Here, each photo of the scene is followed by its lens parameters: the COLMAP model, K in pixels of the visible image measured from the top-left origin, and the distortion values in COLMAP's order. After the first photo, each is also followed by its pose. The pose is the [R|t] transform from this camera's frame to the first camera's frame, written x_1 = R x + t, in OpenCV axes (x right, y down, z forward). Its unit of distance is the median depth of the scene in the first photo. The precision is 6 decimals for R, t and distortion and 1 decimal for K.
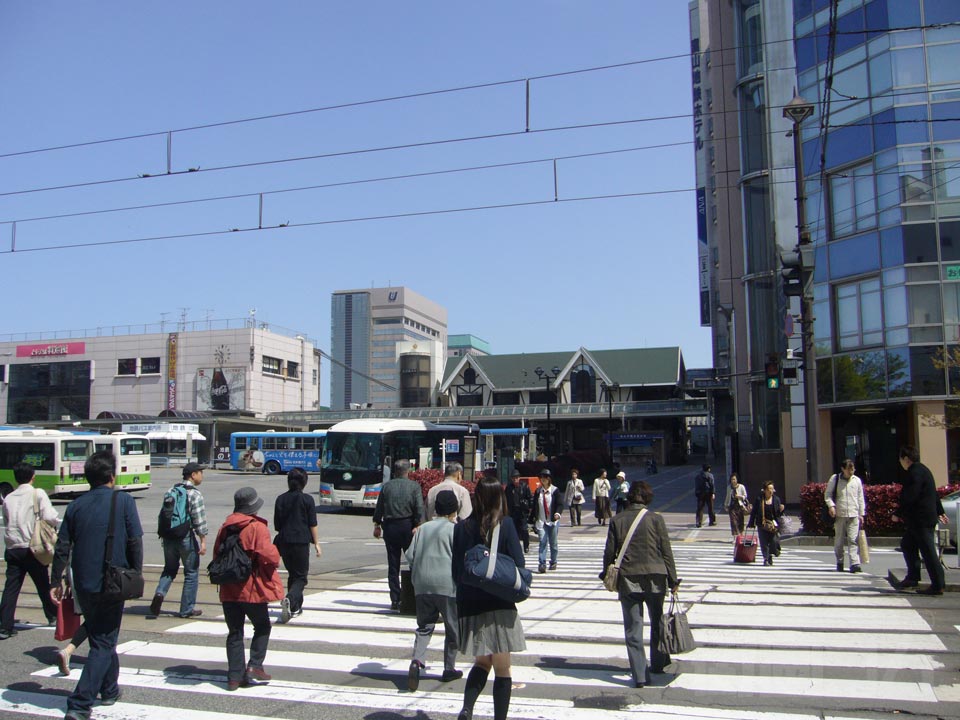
lens RADIAL K [[998.4, 0, 480.1], [0, 998.4, 359.2], [0, 0, 1]] dist [-0.065120, 0.000000]
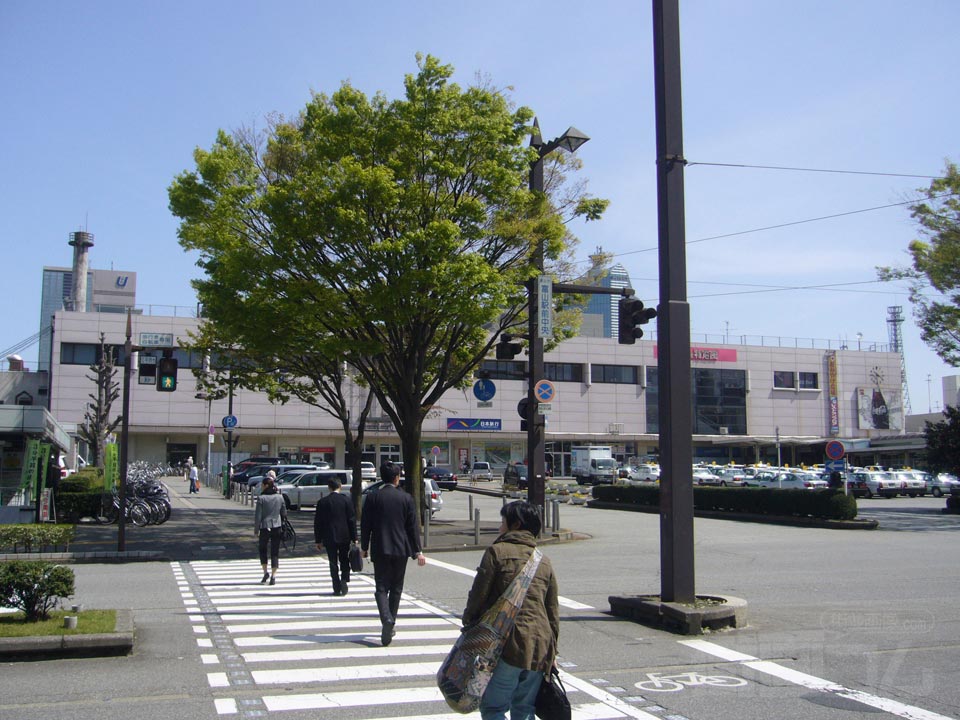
lens RADIAL K [[998.4, 0, 480.7], [0, 998.4, 360.9], [0, 0, 1]] dist [-0.065120, 0.000000]
pose [[0.826464, 0.076524, 0.557764, -1.165492], [-0.071772, 0.996957, -0.030433, 0.040664], [-0.558396, -0.014880, 0.829441, 0.368134]]
